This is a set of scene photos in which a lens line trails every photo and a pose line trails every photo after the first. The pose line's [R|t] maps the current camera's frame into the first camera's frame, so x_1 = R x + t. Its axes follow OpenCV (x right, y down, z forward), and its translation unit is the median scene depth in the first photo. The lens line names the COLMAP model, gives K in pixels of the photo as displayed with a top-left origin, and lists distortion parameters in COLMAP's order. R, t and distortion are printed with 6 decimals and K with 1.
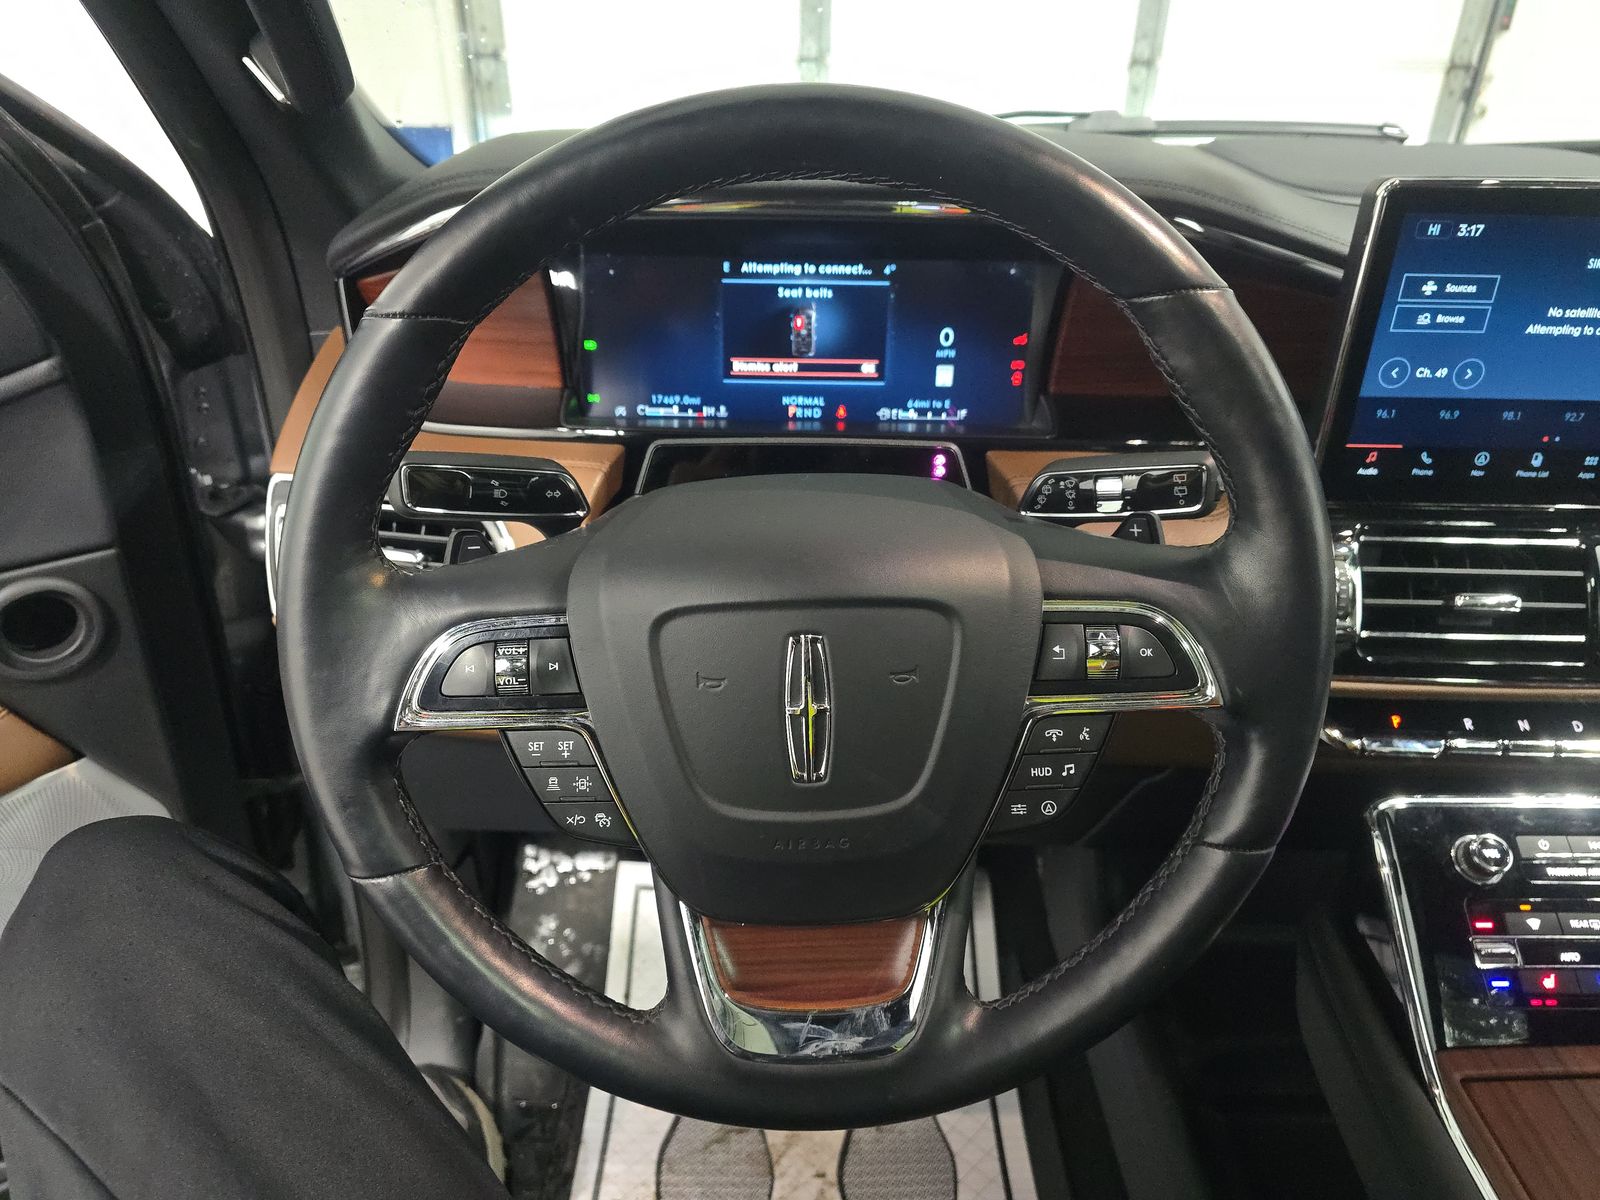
lens RADIAL K [[1079.3, 0, 795.9], [0, 1079.3, 590.4], [0, 0, 1]] dist [0.035877, -0.049396]
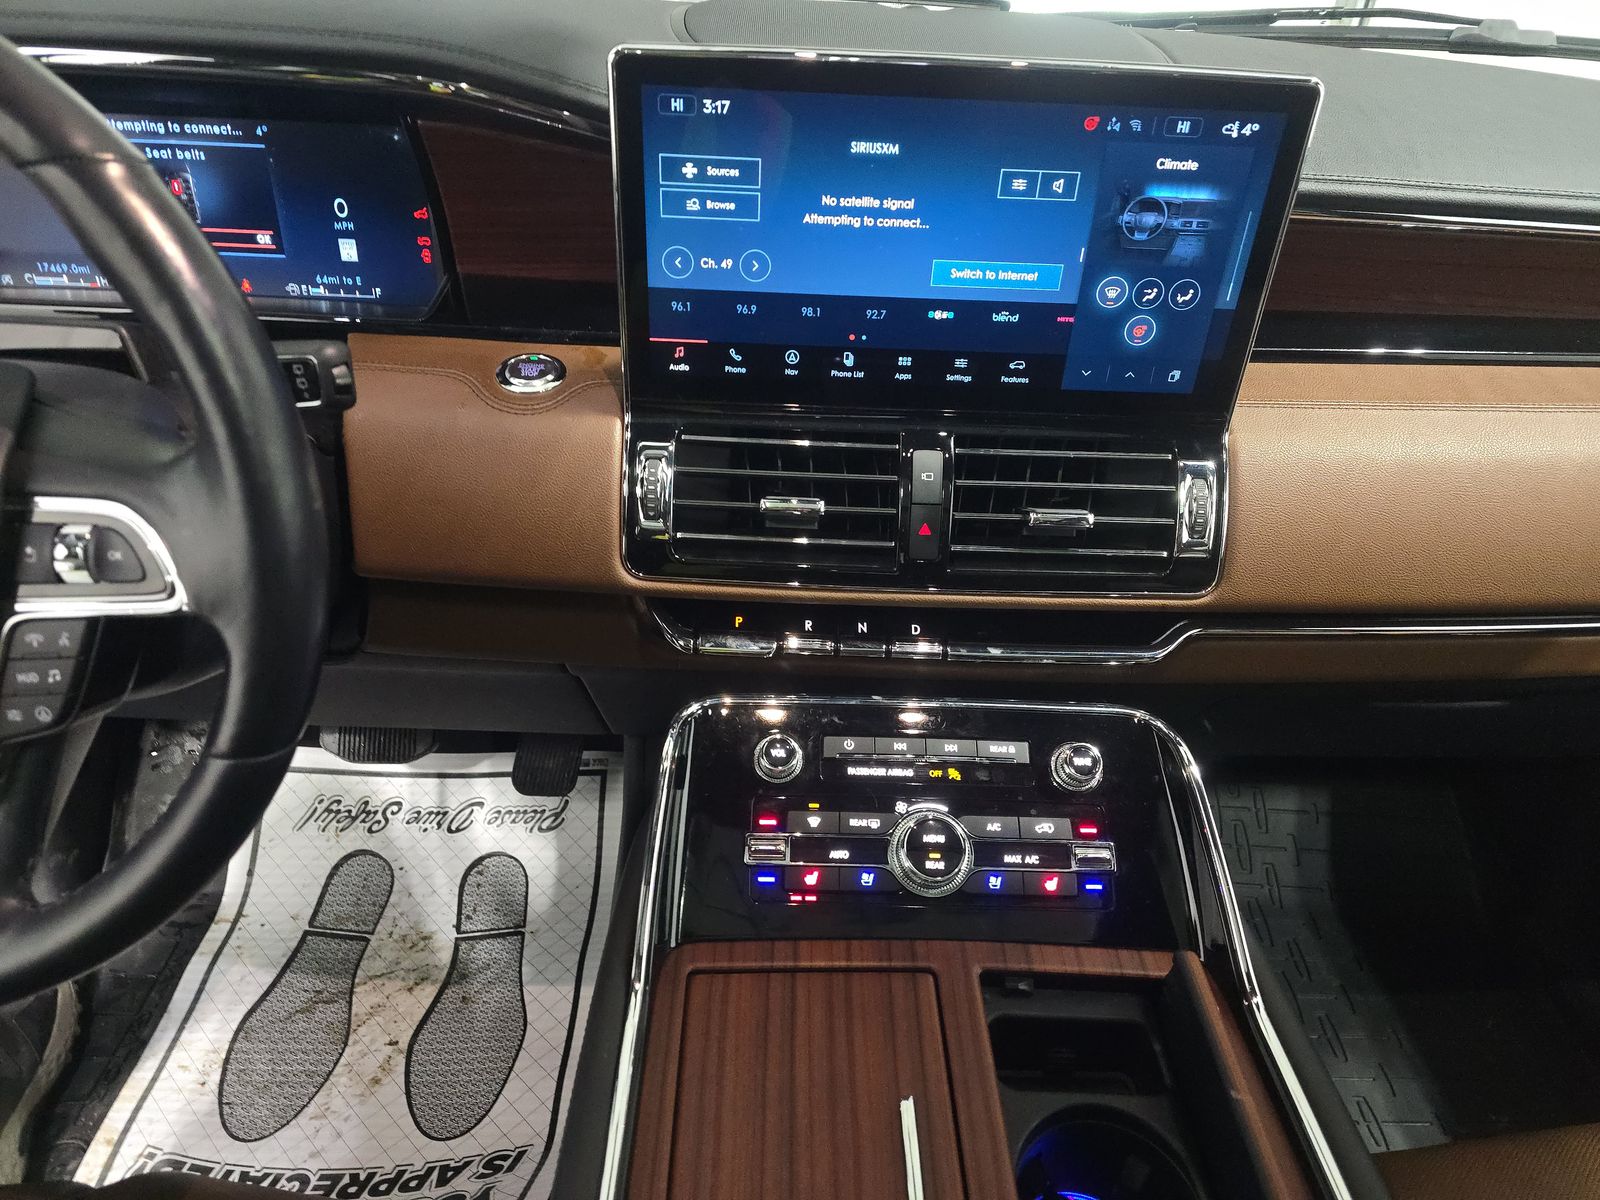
lens RADIAL K [[1079.3, 0, 783.9], [0, 1079.3, 600.5], [0, 0, 1]] dist [0.035877, -0.049396]
pose [[0.999154, 0.015573, 0.038049, 0.504425], [-0.020034, 0.992593, 0.119825, -0.017426], [-0.035902, -0.120486, 0.992066, 0.013663]]
